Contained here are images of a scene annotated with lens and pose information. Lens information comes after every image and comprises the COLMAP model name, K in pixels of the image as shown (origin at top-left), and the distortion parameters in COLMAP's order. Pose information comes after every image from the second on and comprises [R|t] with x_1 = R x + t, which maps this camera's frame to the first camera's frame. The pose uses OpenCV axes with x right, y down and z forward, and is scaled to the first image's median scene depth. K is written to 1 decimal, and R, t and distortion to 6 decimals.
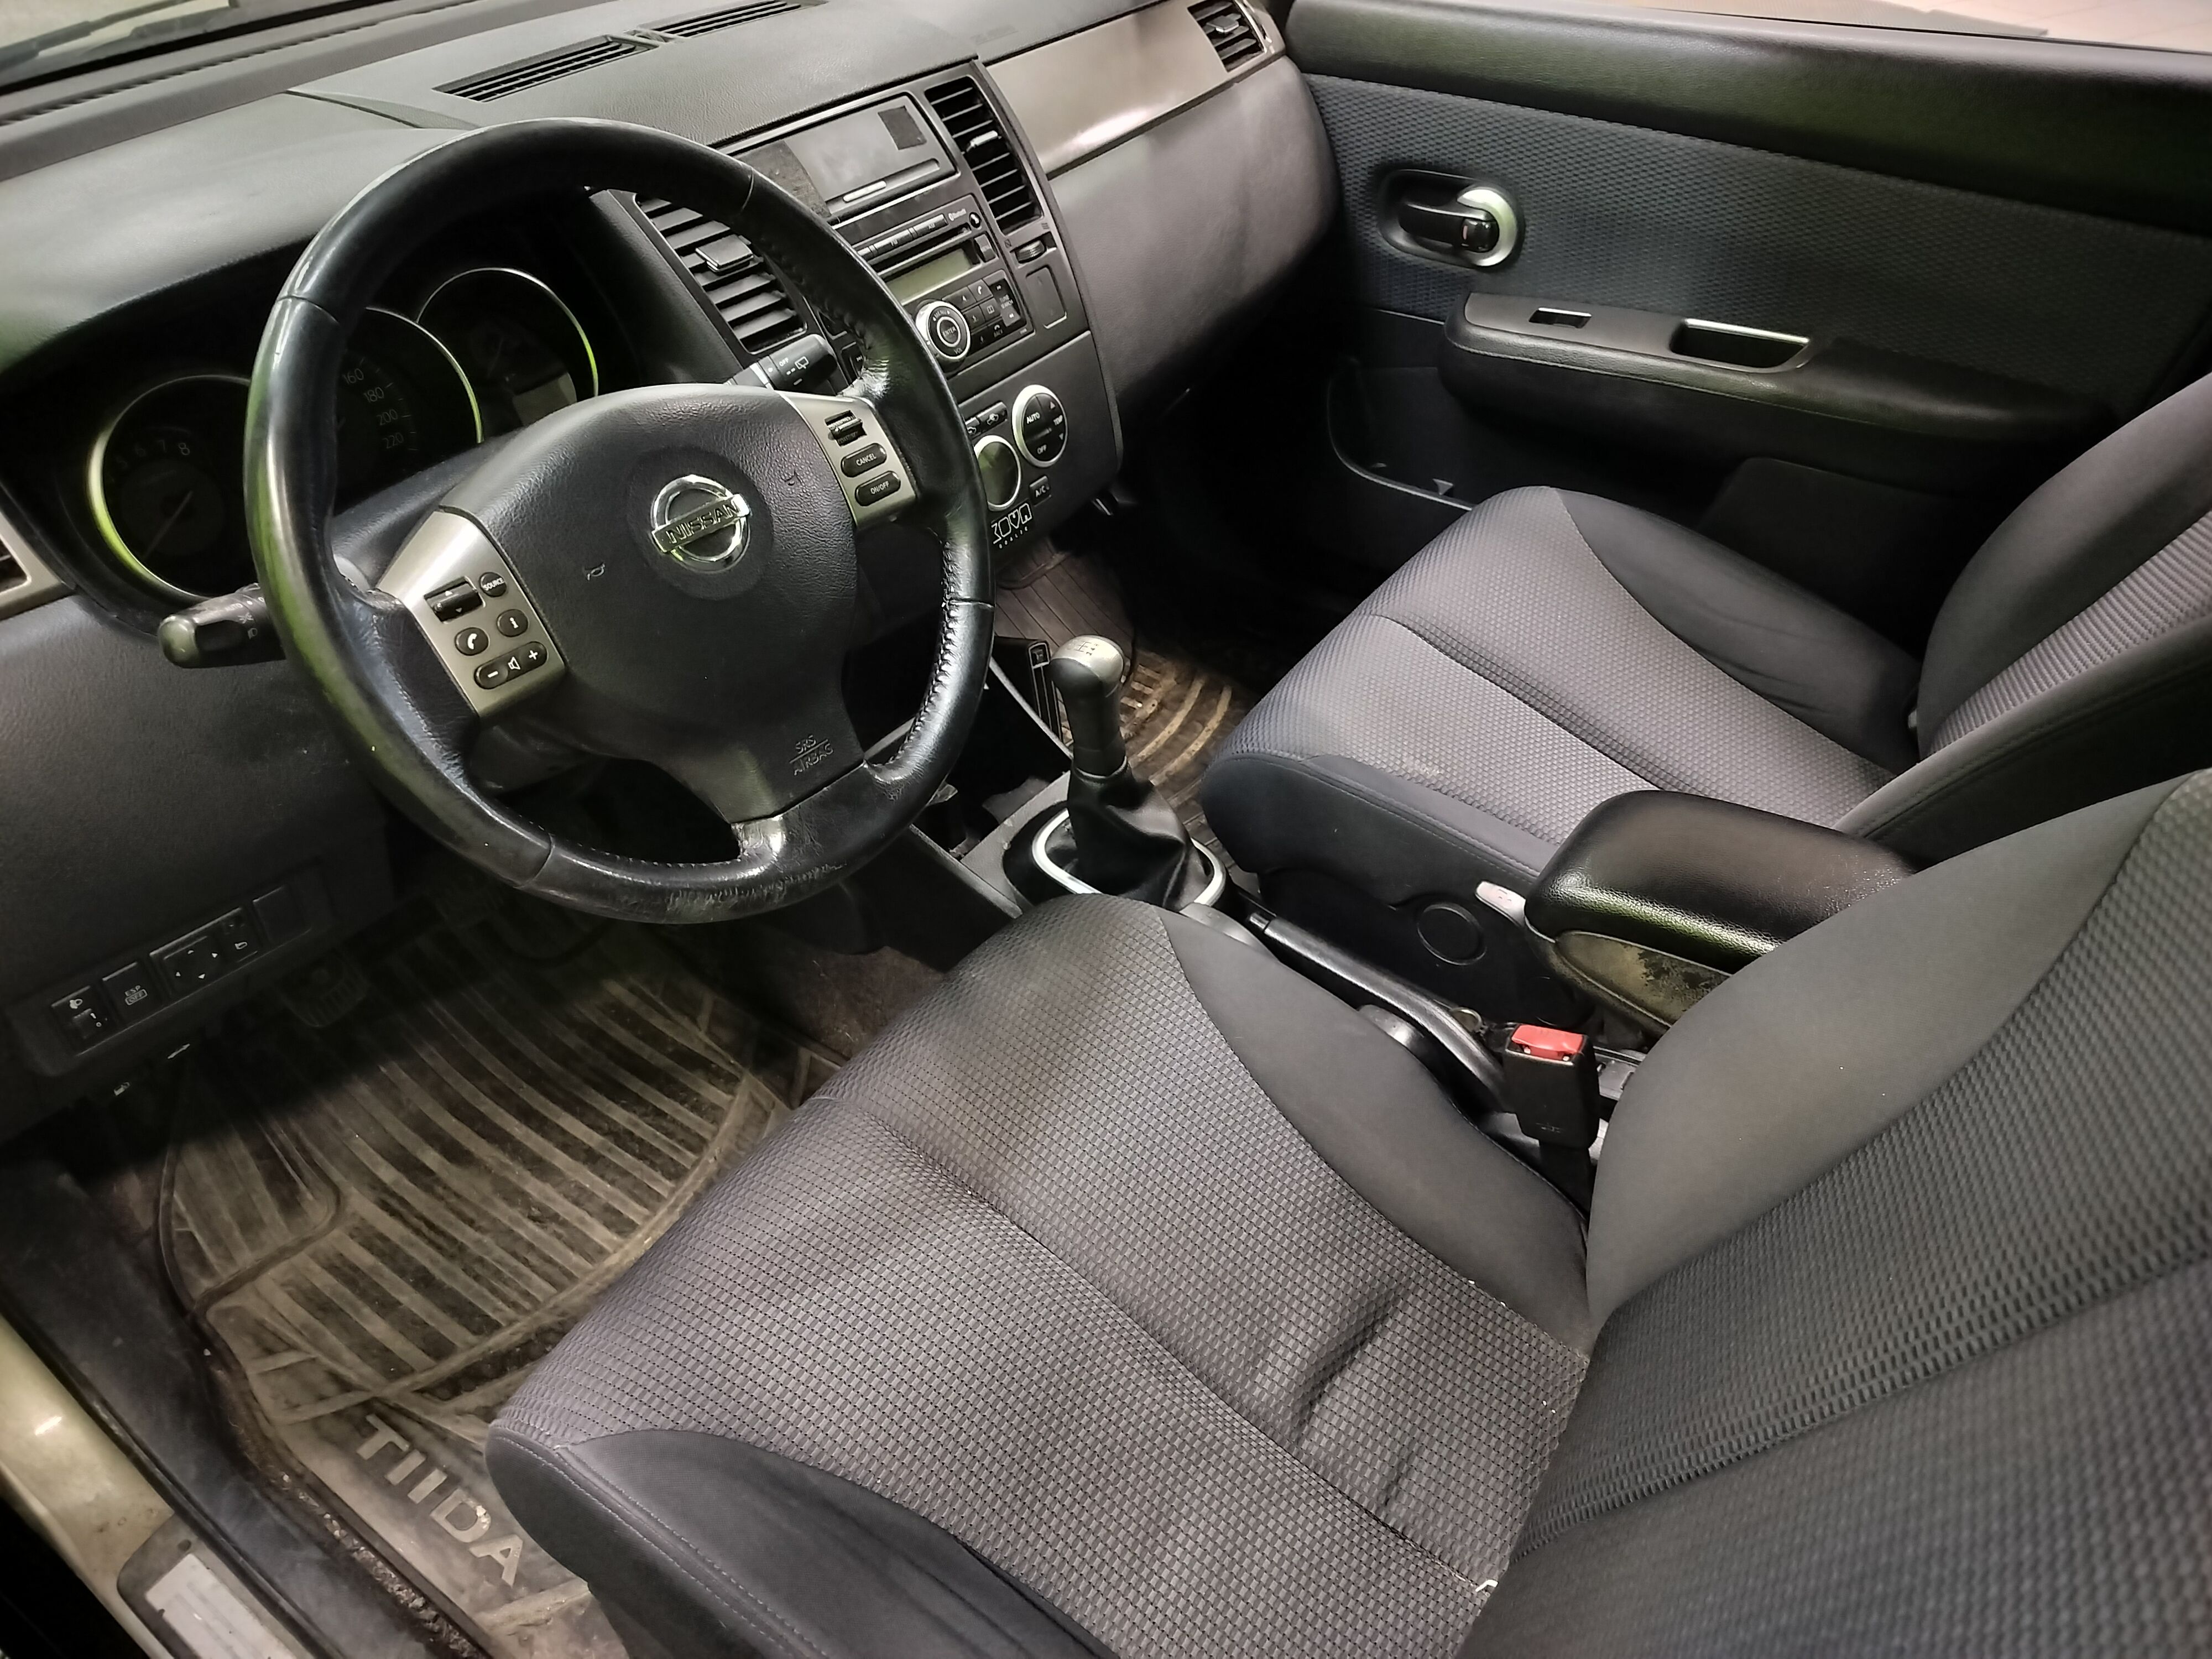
lens RADIAL K [[1557.4, 0, 1106.9], [0, 1557.4, 907.3], [0, 0, 1]] dist [0.004390, -0.001033]
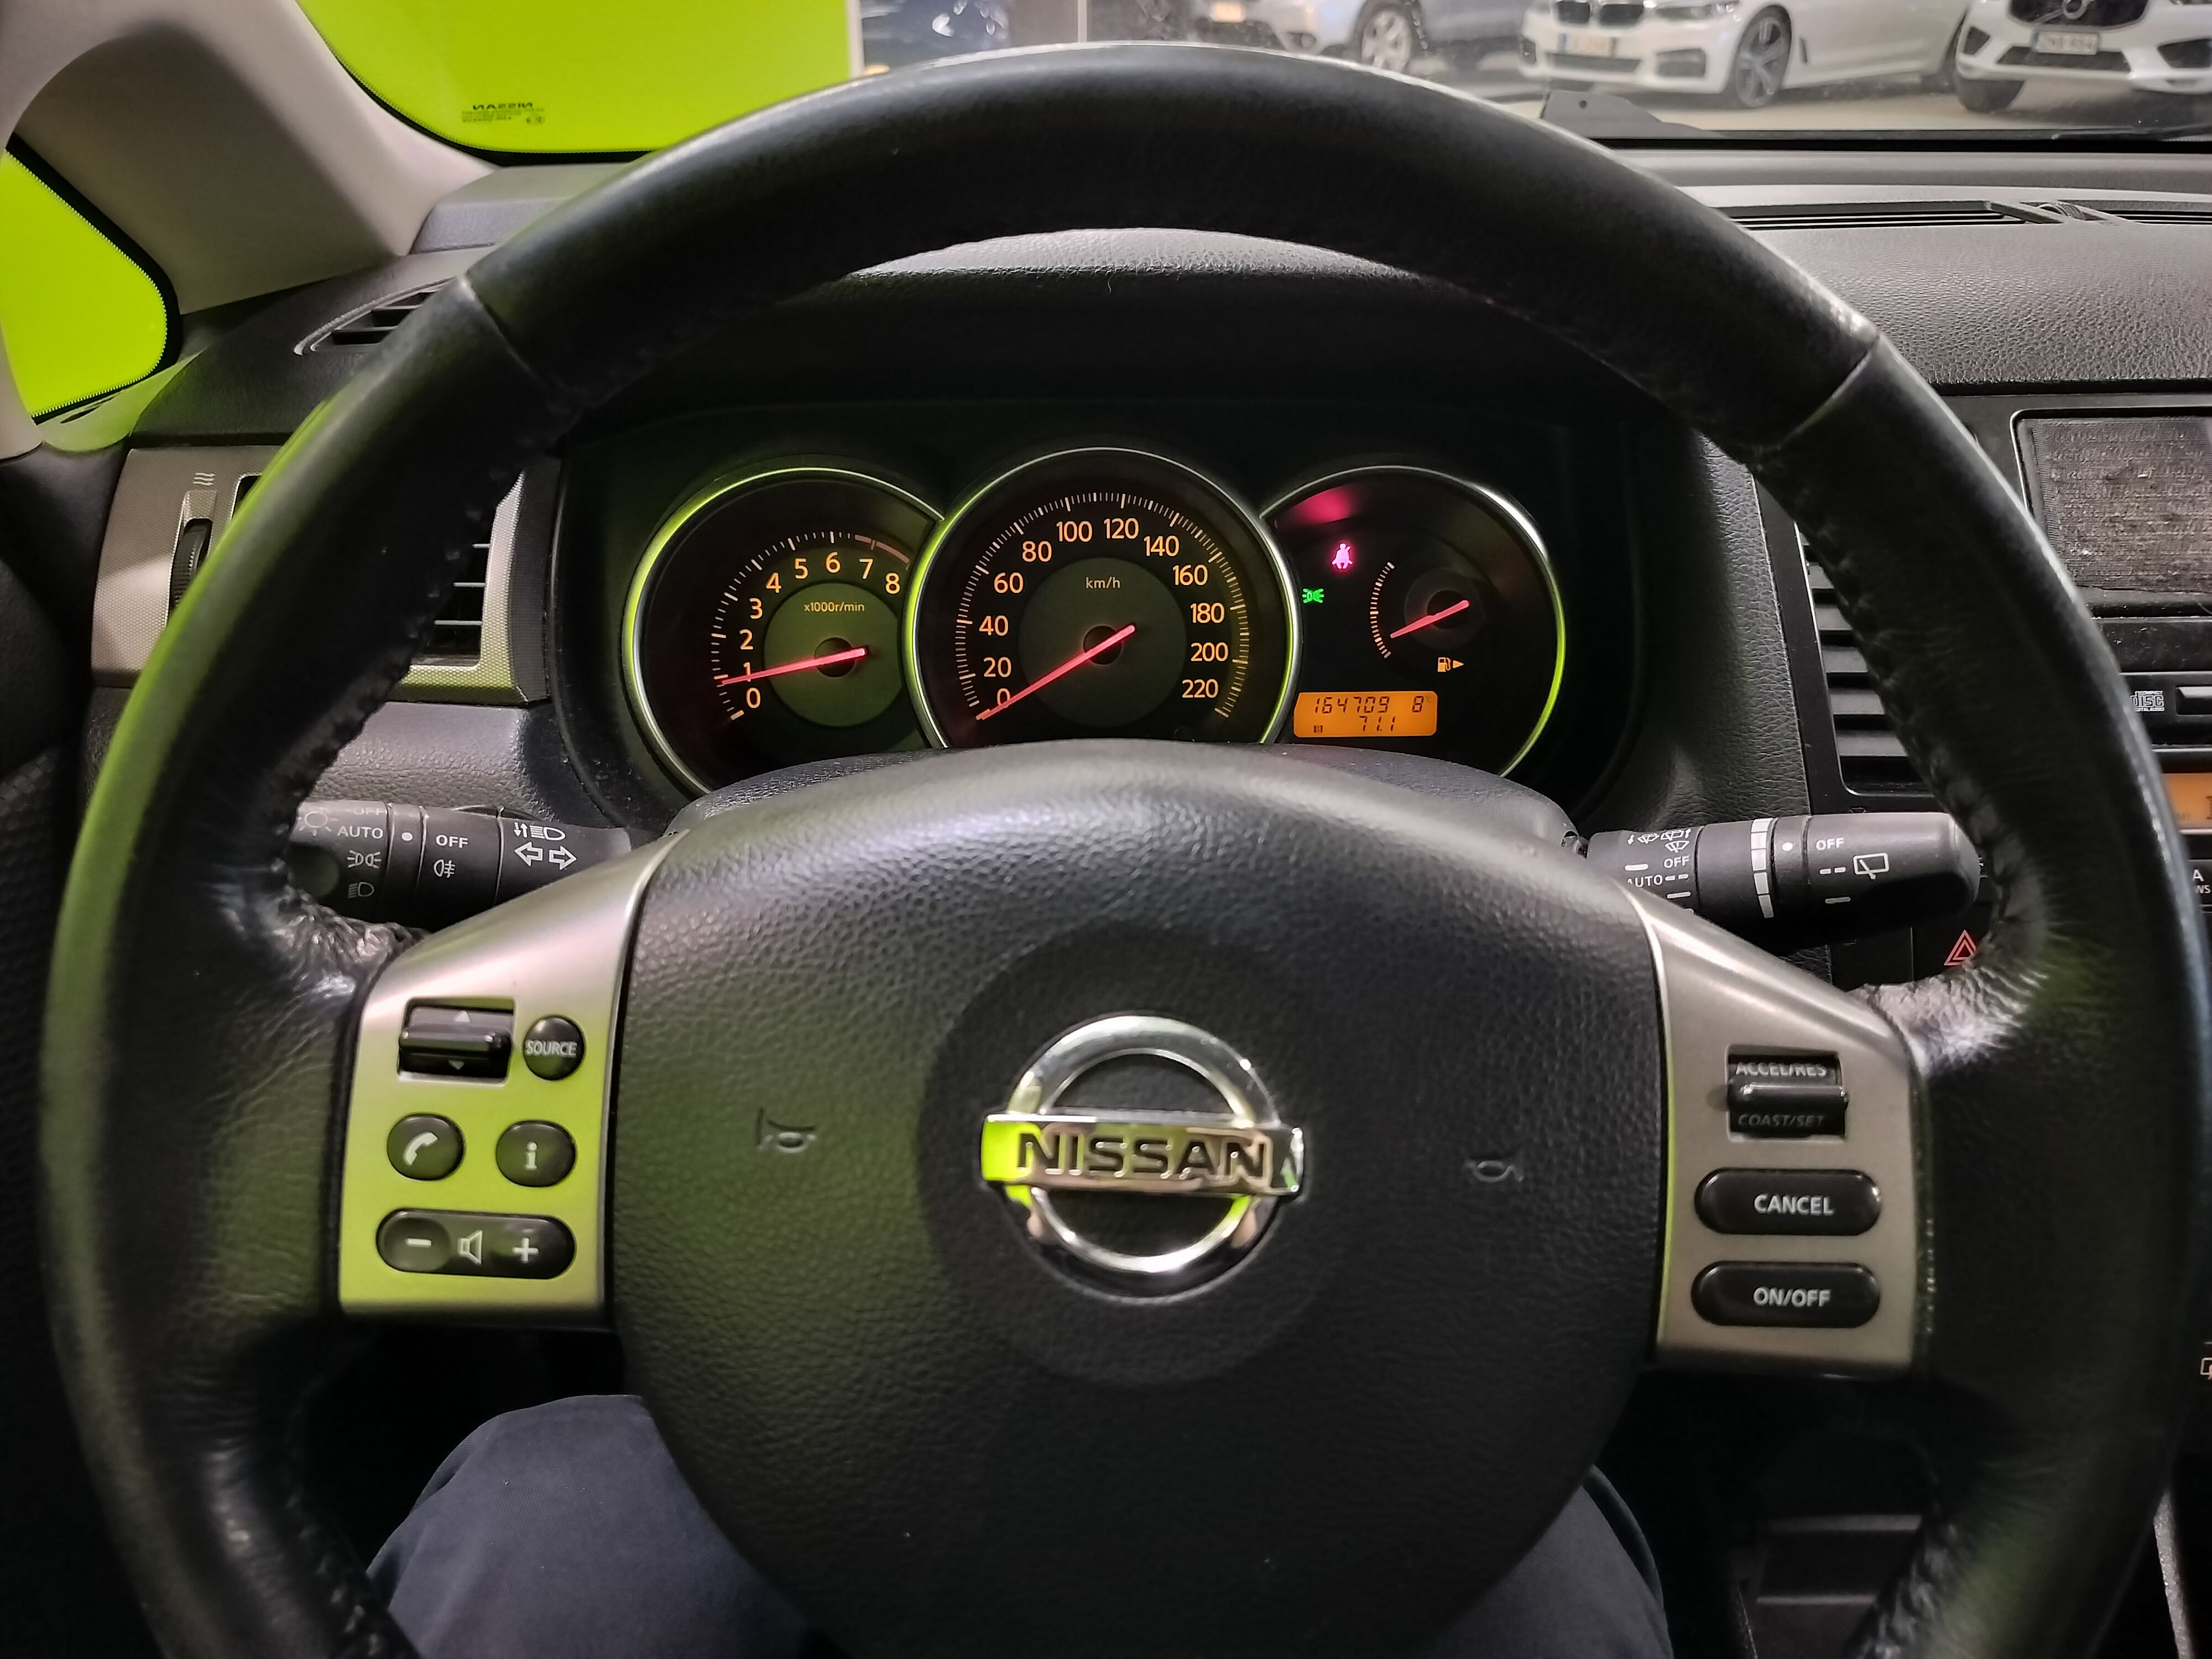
lens RADIAL K [[1557.4, 0, 1106.9], [0, 1557.4, 907.3], [0, 0, 1]] dist [0.004390, -0.001033]
pose [[0.606895, 0.431970, -0.667143, -0.050448], [-0.539703, 0.840182, 0.053047, -0.278554], [0.583437, 0.327865, 0.743038, 0.649026]]
